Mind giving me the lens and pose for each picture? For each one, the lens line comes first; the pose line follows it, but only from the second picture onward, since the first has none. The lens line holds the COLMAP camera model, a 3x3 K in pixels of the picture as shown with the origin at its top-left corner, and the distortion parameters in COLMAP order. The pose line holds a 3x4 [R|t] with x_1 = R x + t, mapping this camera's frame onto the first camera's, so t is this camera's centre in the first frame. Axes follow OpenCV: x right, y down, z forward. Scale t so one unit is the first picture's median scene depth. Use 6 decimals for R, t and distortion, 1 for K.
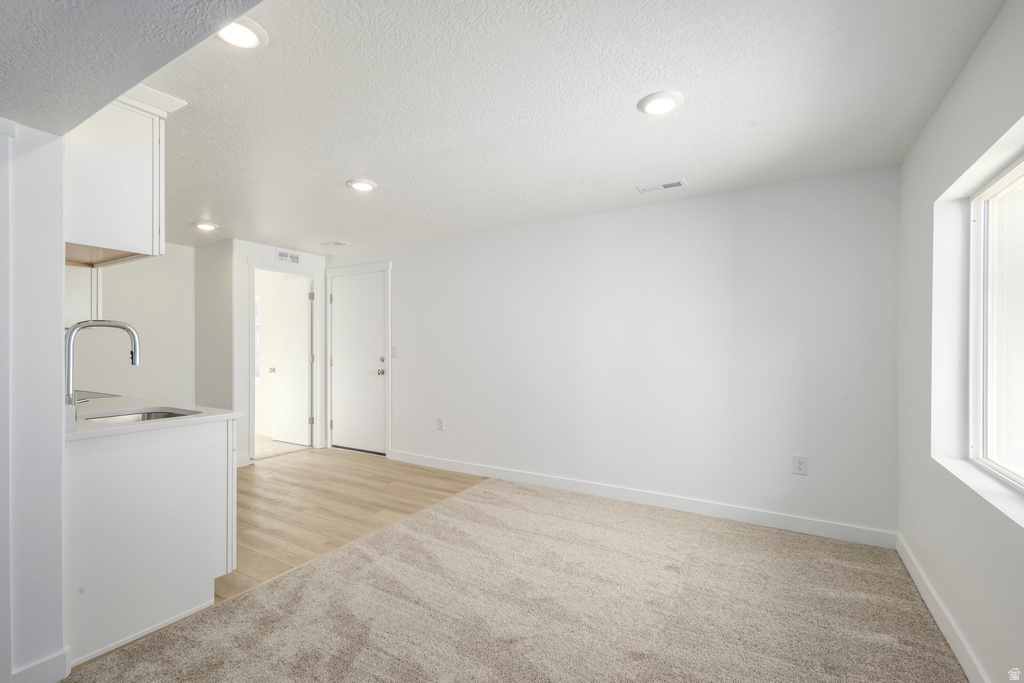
lens RADIAL K [[448.8, 0, 513.1], [0, 448.8, 347.2], [0, 0, 1]] dist [0.012112, -0.000120]
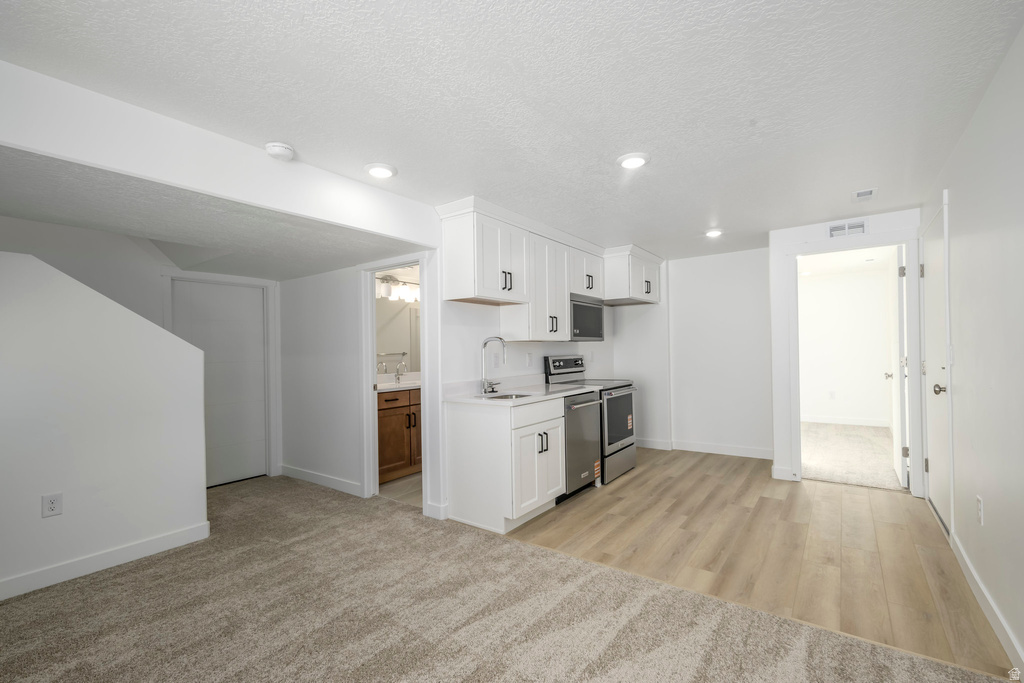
lens RADIAL K [[448.8, 0, 513.1], [0, 448.8, 347.2], [0, 0, 1]] dist [0.012112, -0.000120]
pose [[-0.086413, -0.004399, -0.996250, 0.476653], [0.015505, 0.999863, -0.005760, -0.005015], [0.996139, -0.015945, -0.086333, 0.753485]]
